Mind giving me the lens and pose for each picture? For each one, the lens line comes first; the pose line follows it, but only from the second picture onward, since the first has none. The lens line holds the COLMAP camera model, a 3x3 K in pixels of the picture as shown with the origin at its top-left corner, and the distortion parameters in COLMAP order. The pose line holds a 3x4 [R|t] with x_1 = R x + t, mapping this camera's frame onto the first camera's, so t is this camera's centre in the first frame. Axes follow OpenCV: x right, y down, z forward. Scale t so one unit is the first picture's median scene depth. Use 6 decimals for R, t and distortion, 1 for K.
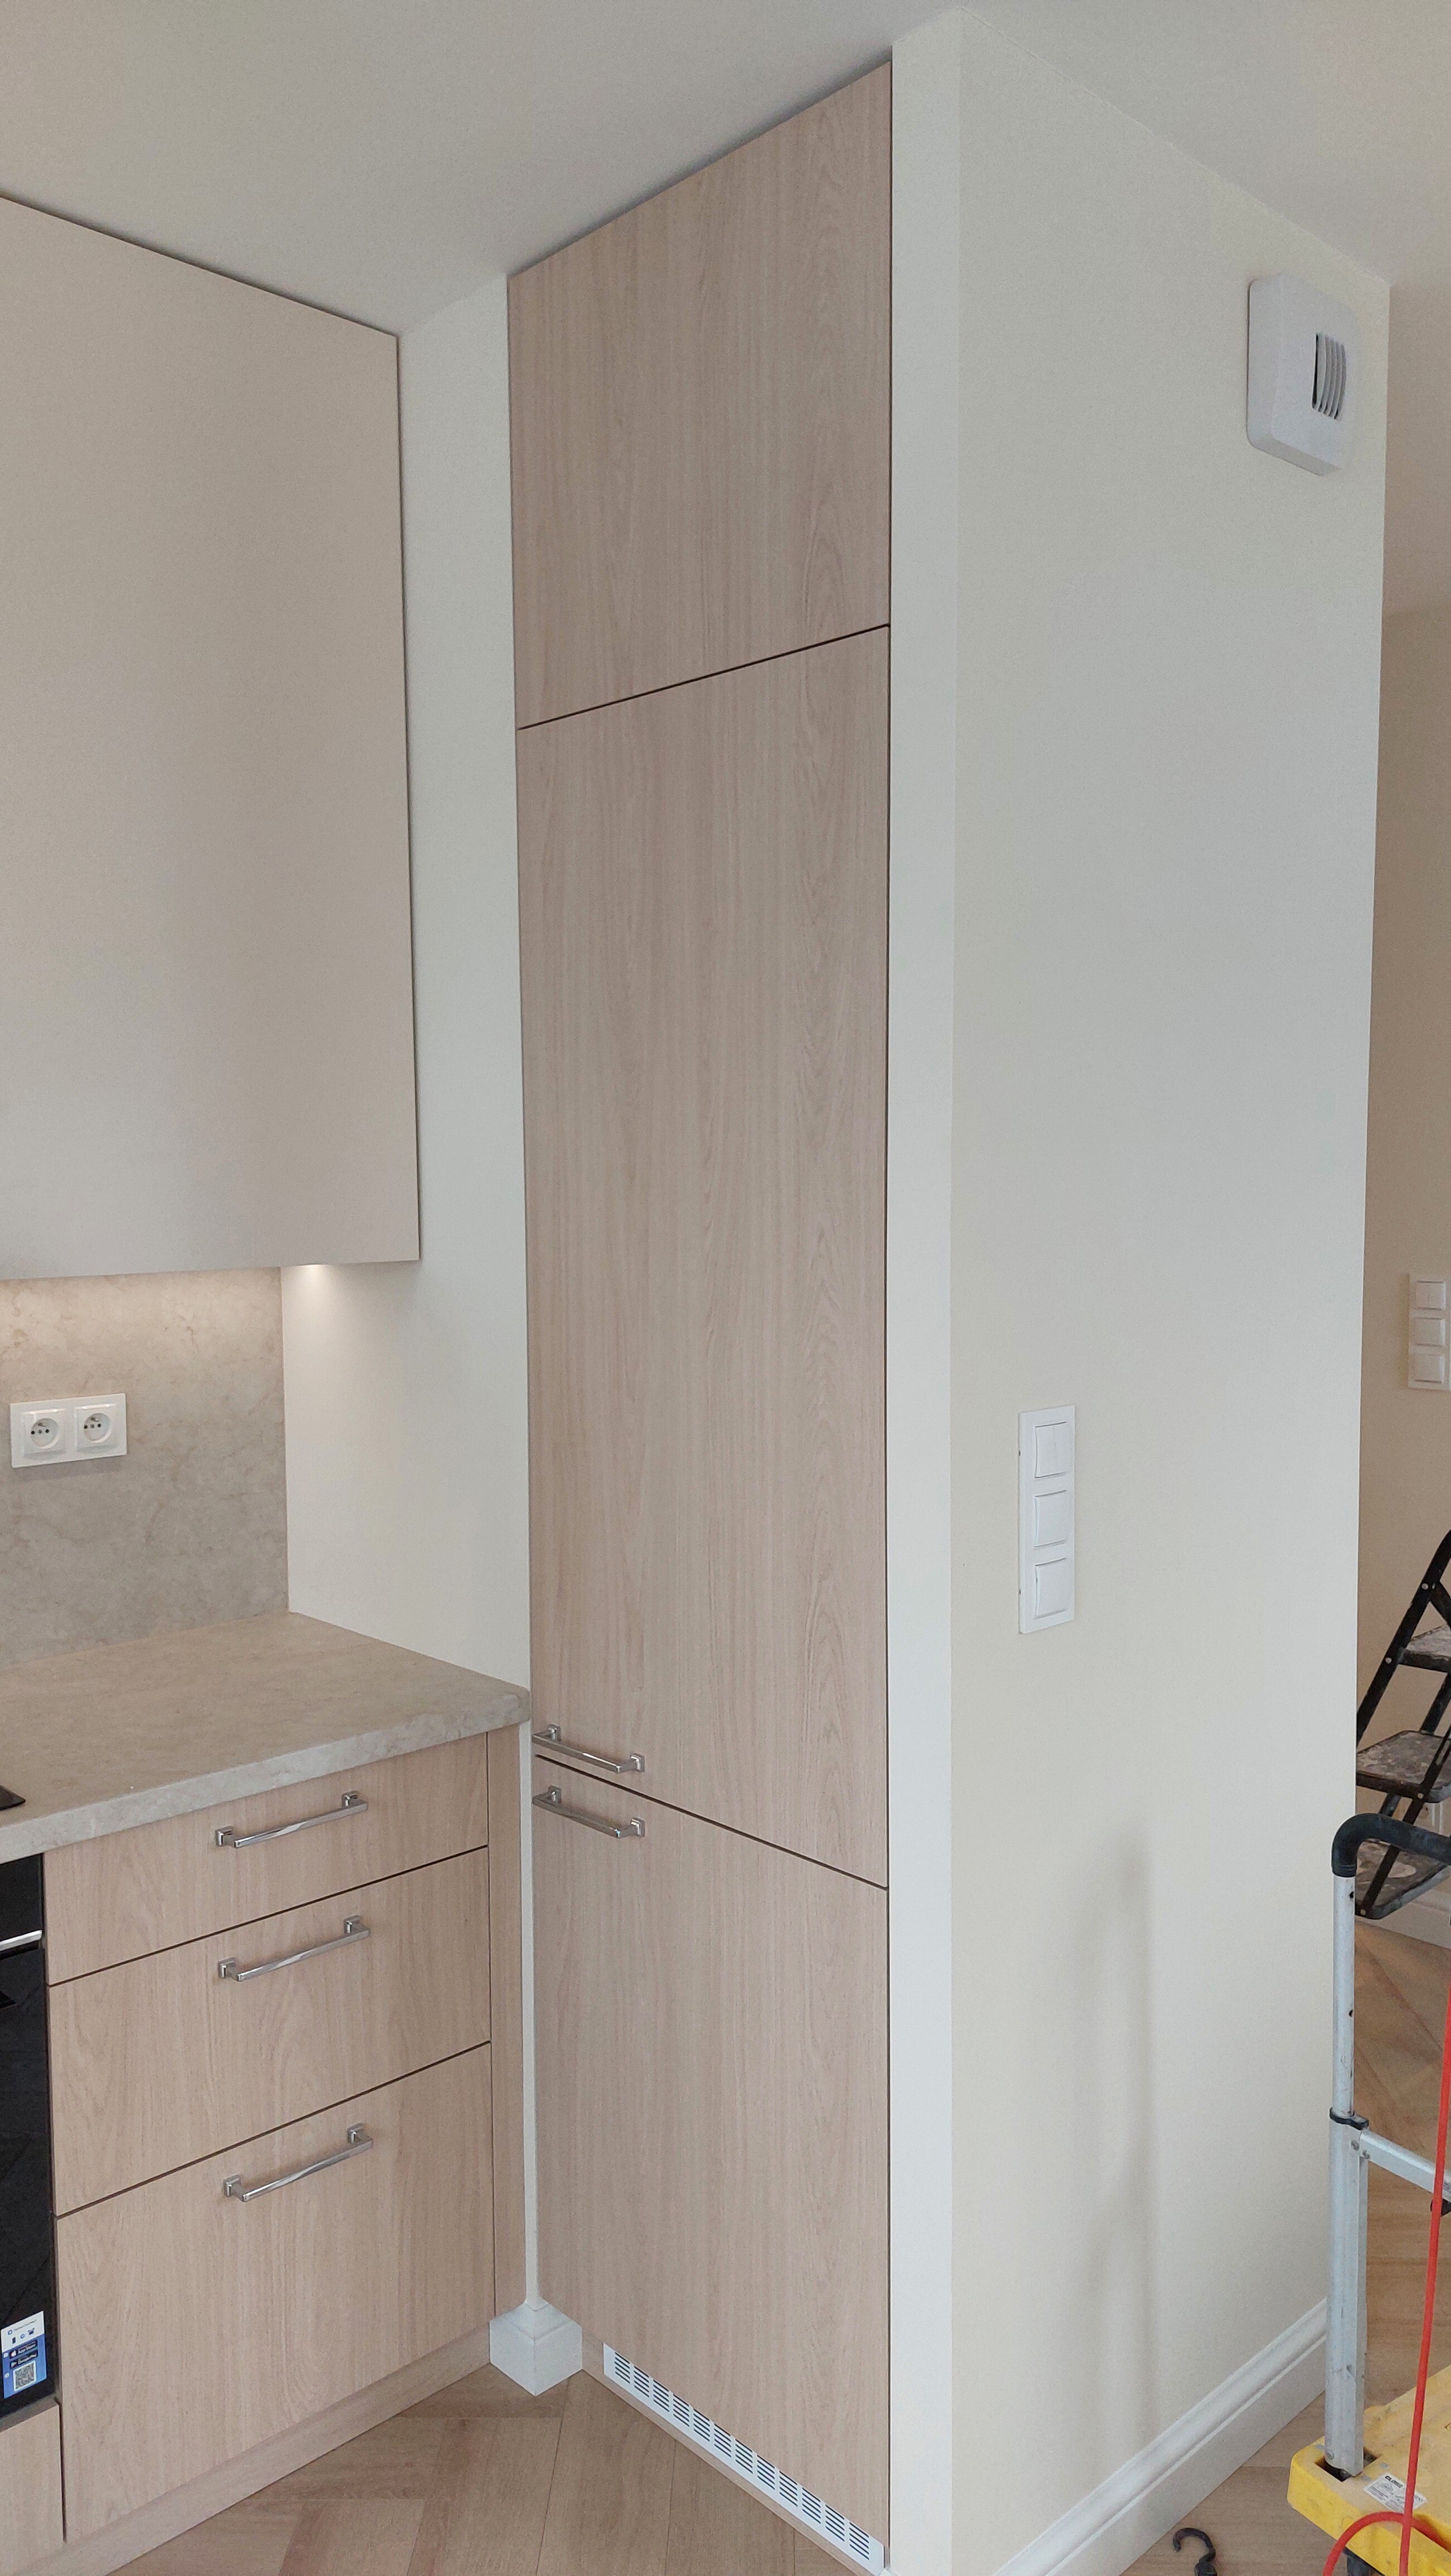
lens RADIAL K [[1858.3, 0, 734.5], [0, 1858.3, 1285.3], [0, 0, 1]] dist [0.004033, -0.000245]
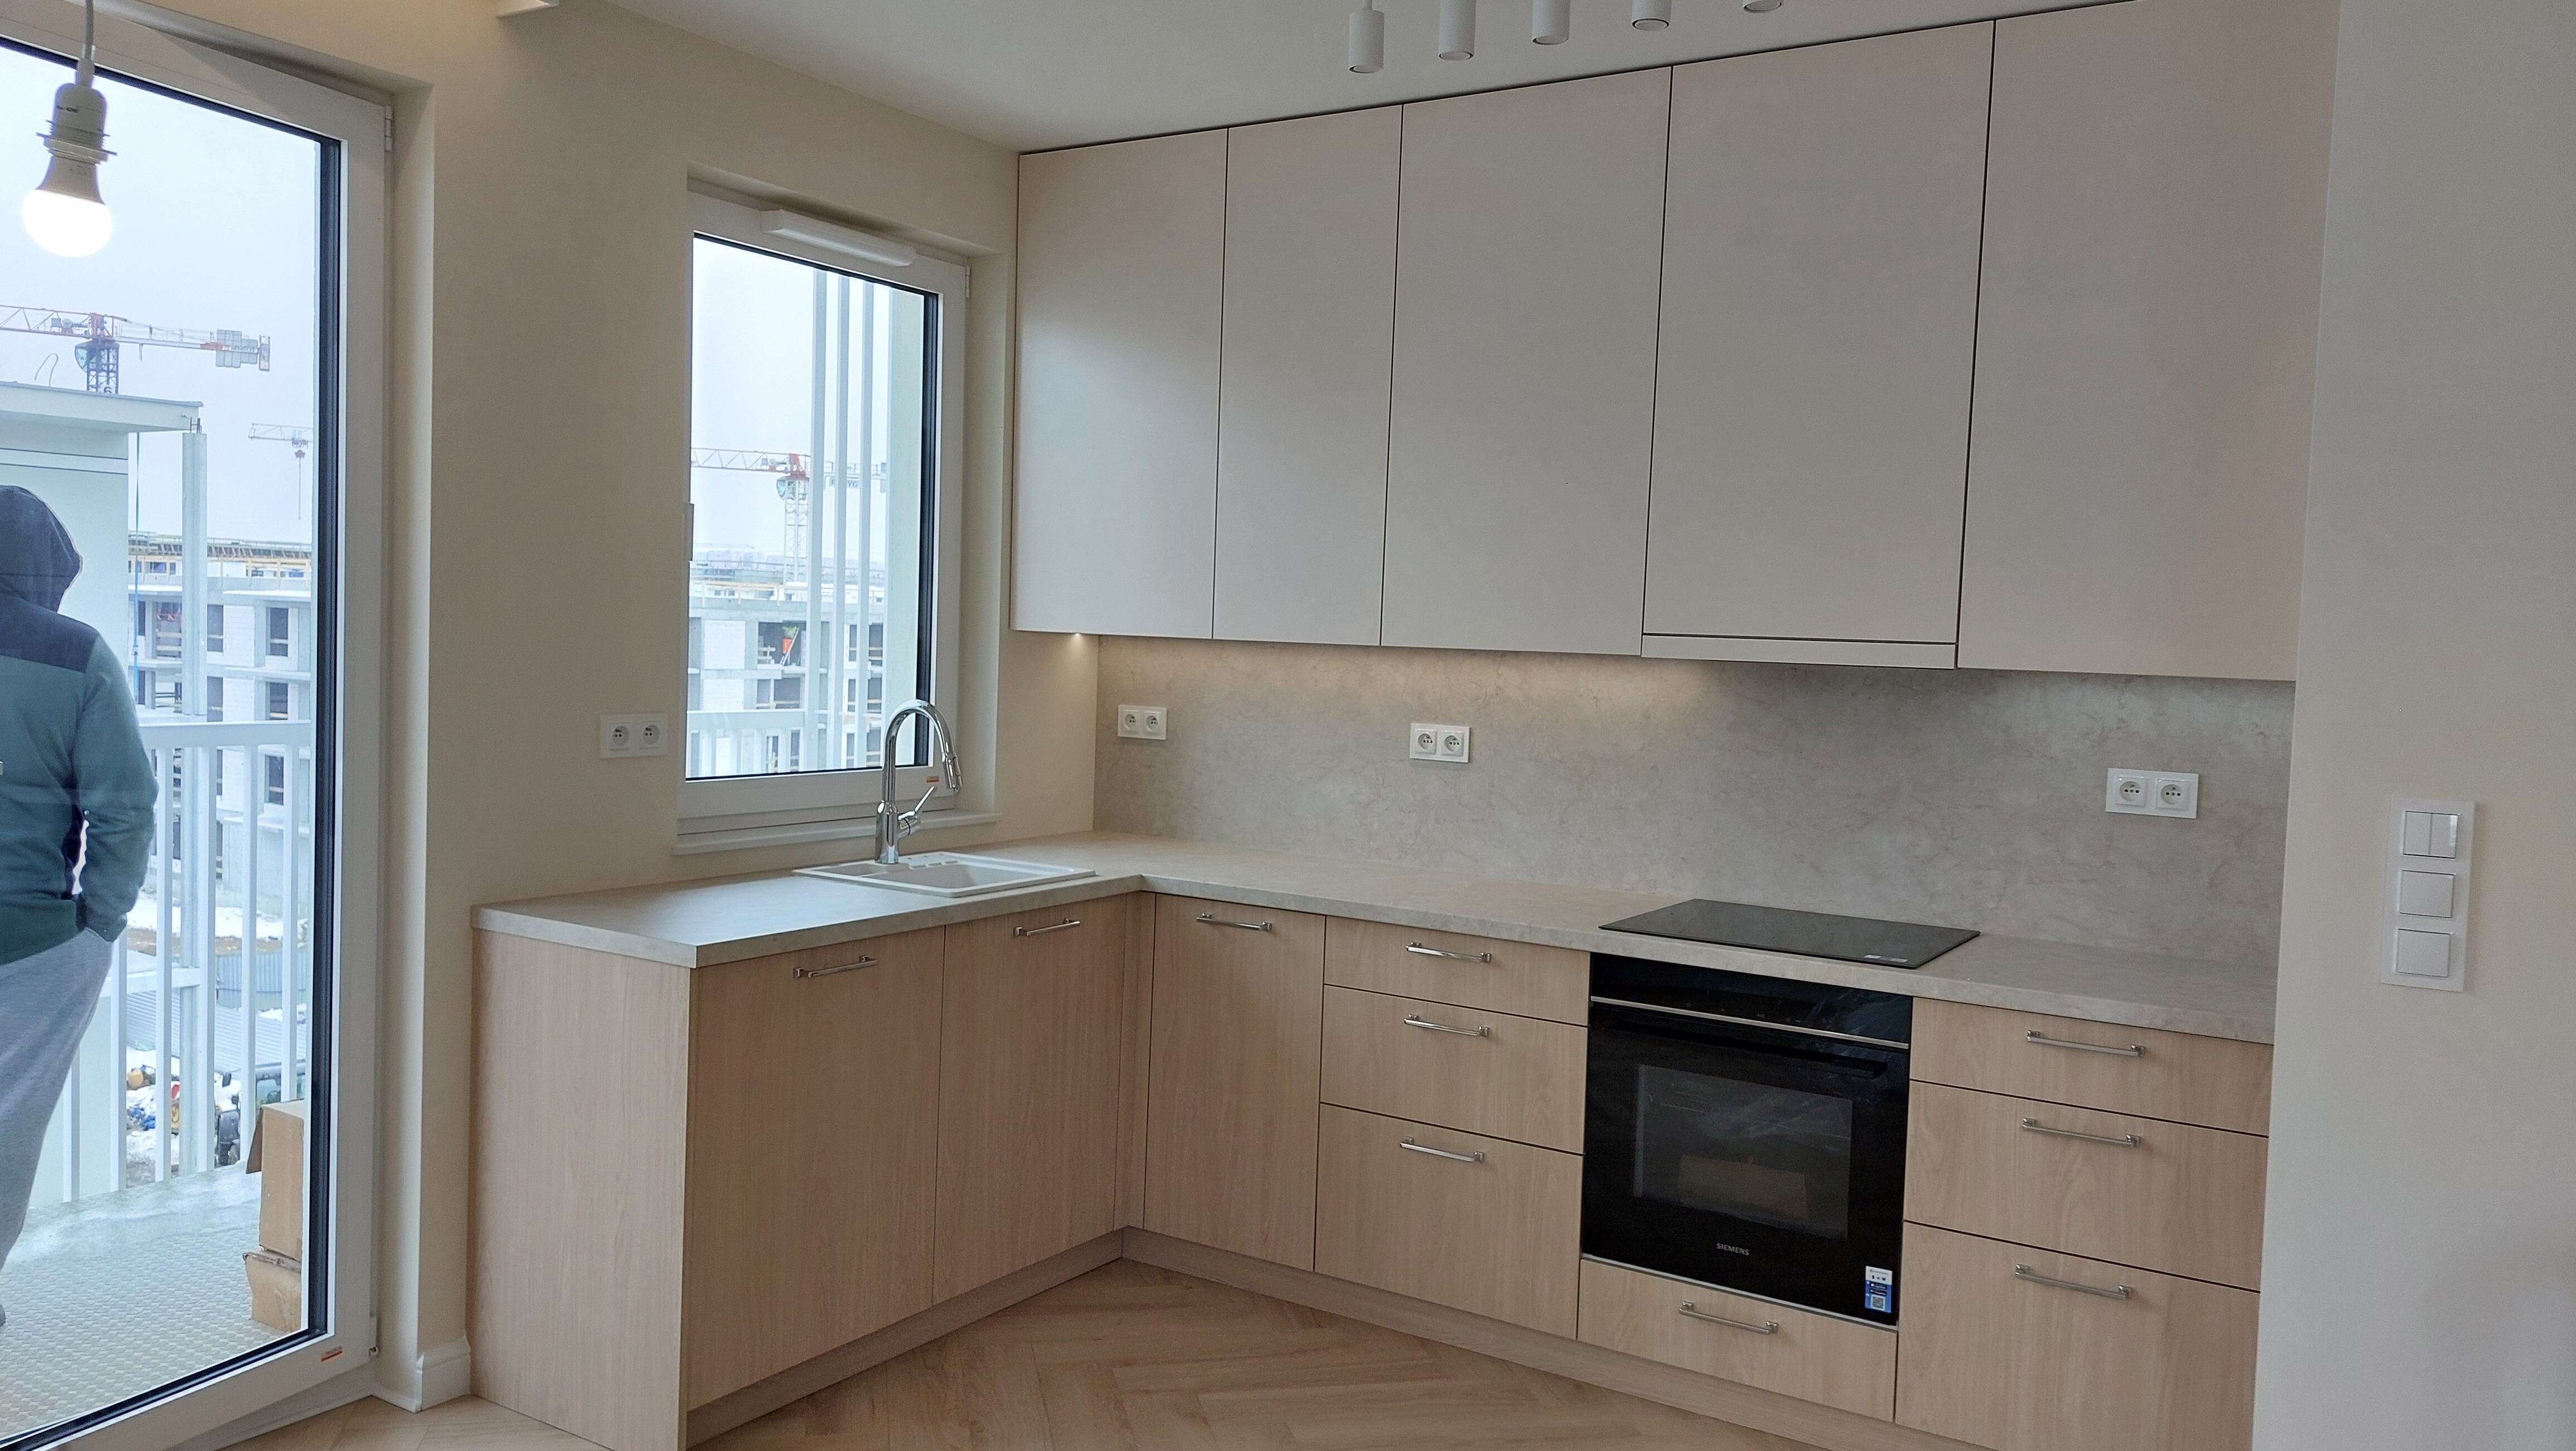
lens RADIAL K [[1869.3, 0, 1269.2], [0, 1869.3, 718.1], [0, 0, 1]] dist [0.099473, -0.128829]
pose [[0.230279, 0.062874, -0.971091, 1.013952], [-0.106490, 0.993546, 0.039076, 0.041077], [0.967280, 0.094413, 0.235488, 0.001037]]
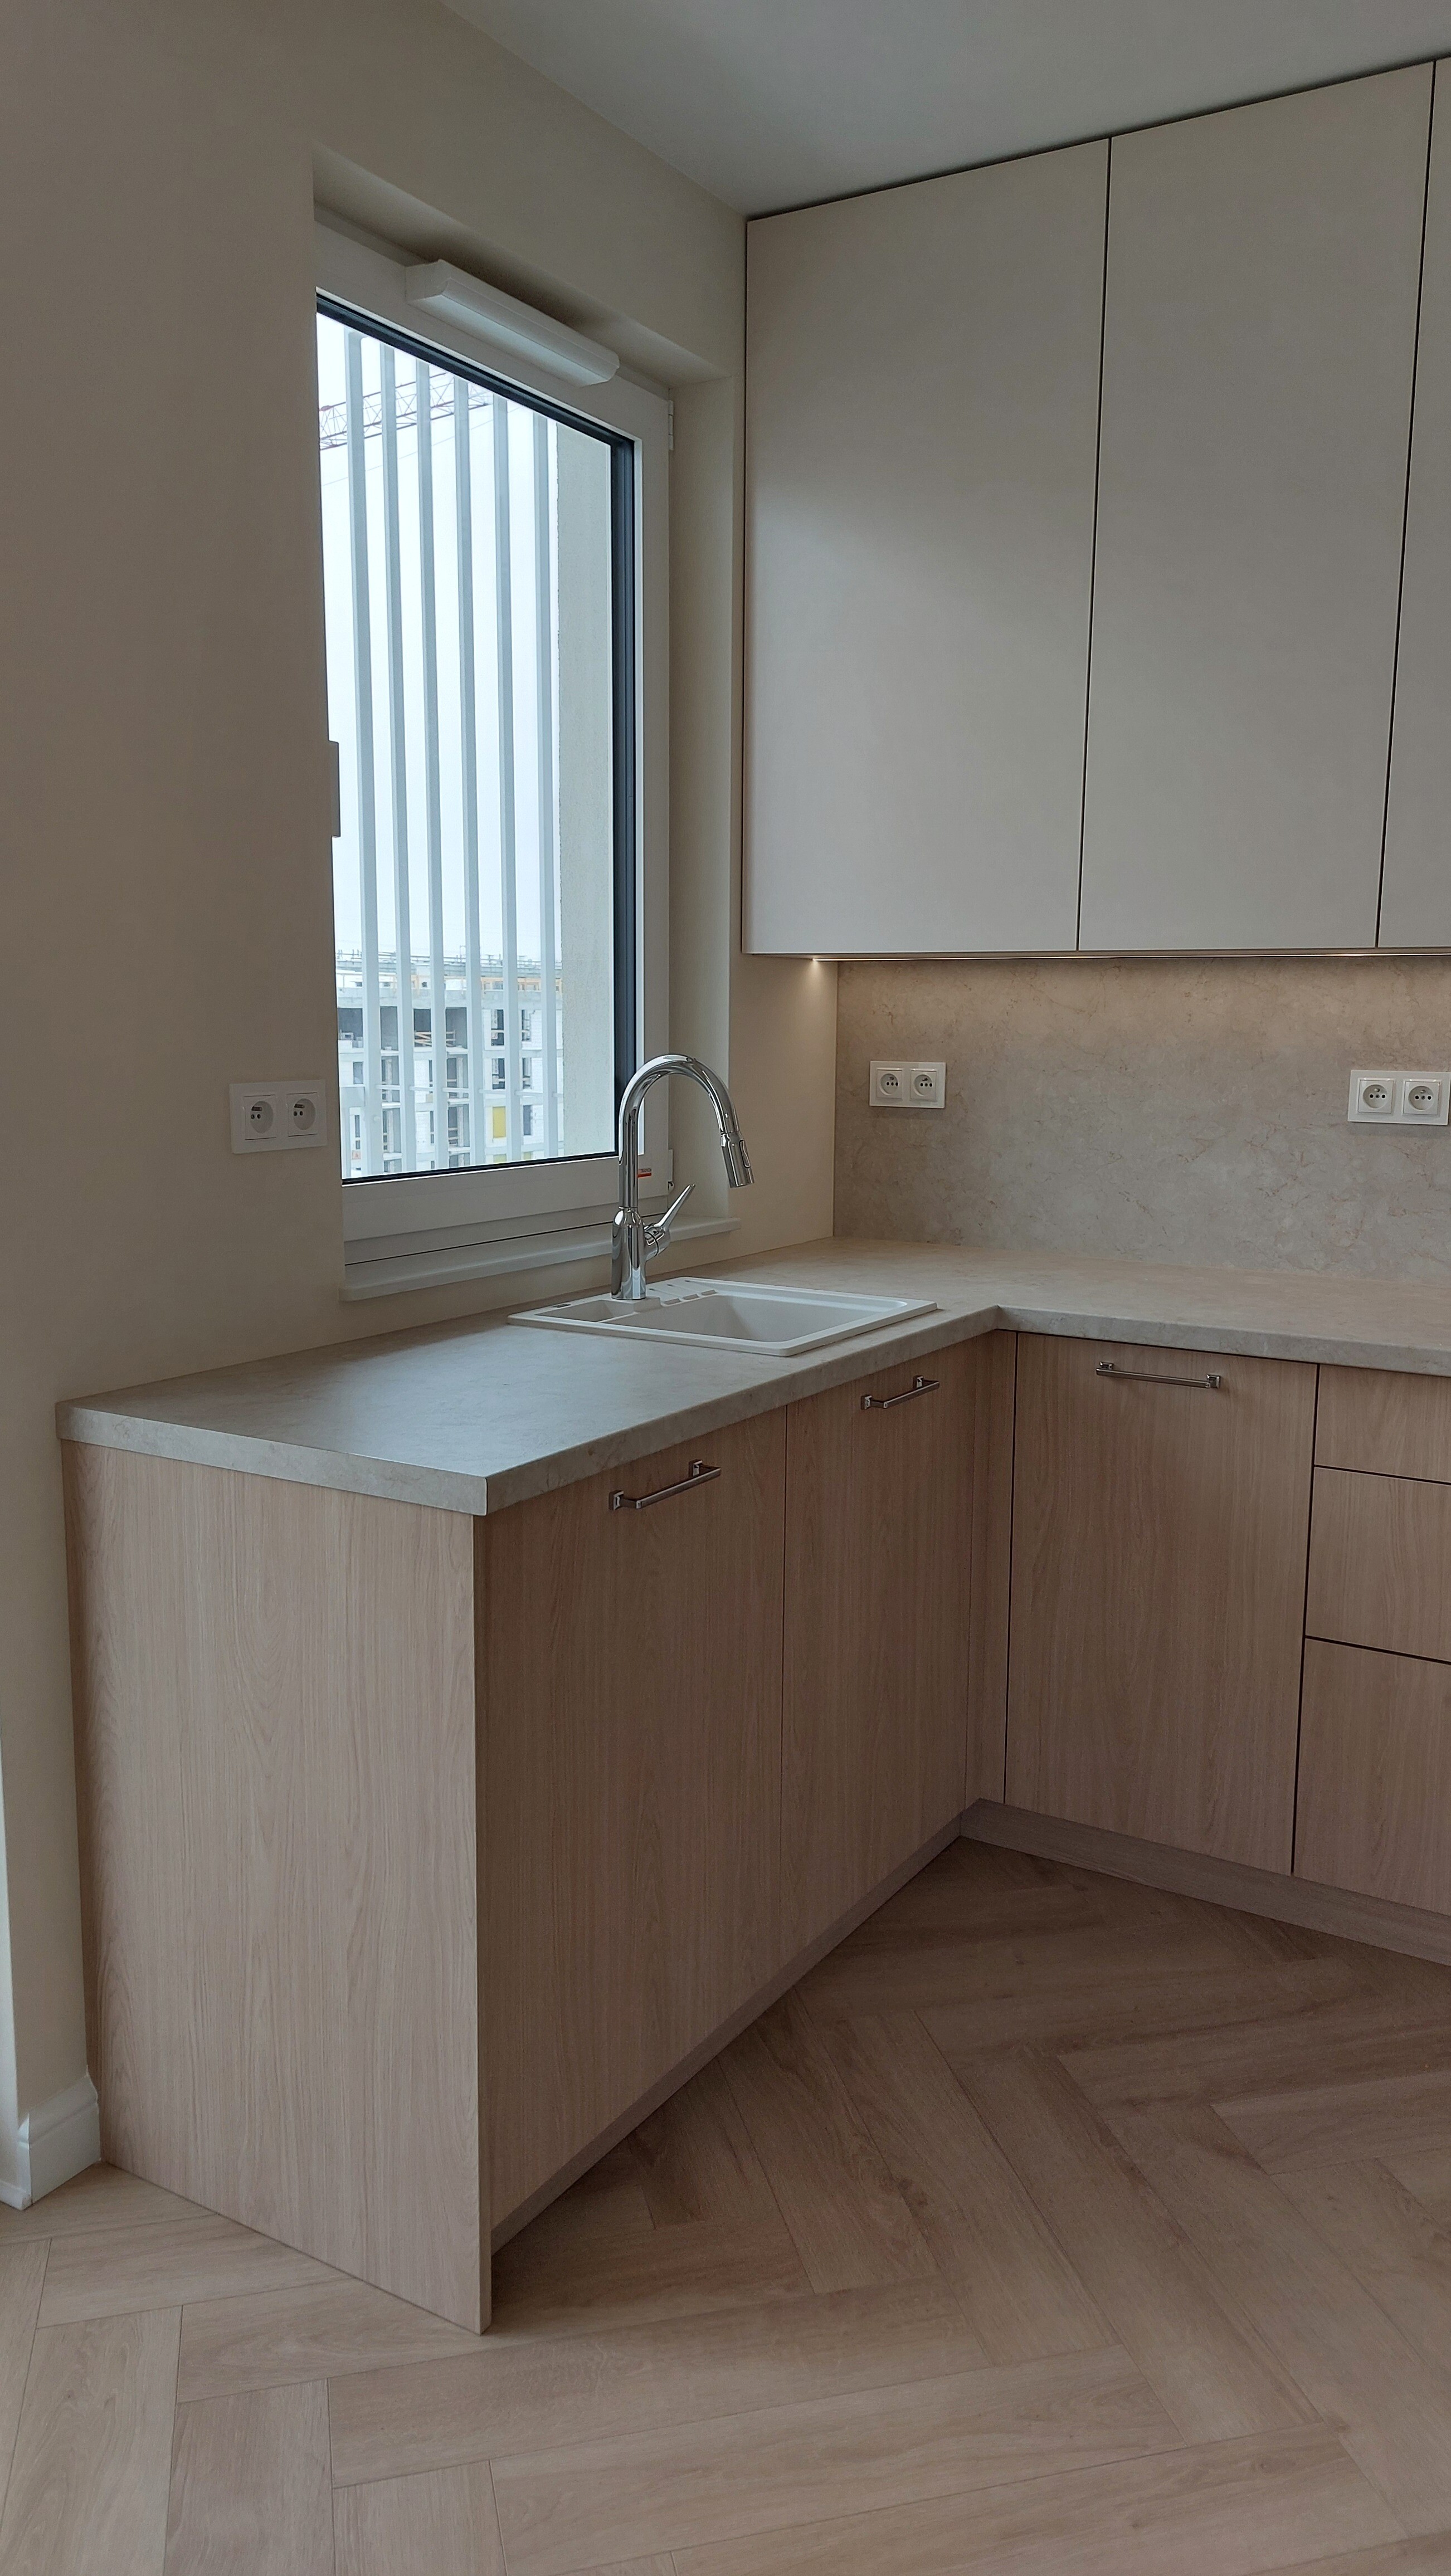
lens RADIAL K [[1842.7, 0, 725.5], [0, 1842.7, 1288.0], [0, 0, 1]] dist [0.086816, -0.111896]
pose [[0.262461, 0.155396, -0.952348, 0.300405], [-0.080940, 0.987015, 0.138746, 0.114956], [0.961542, 0.040667, 0.271631, -0.190573]]
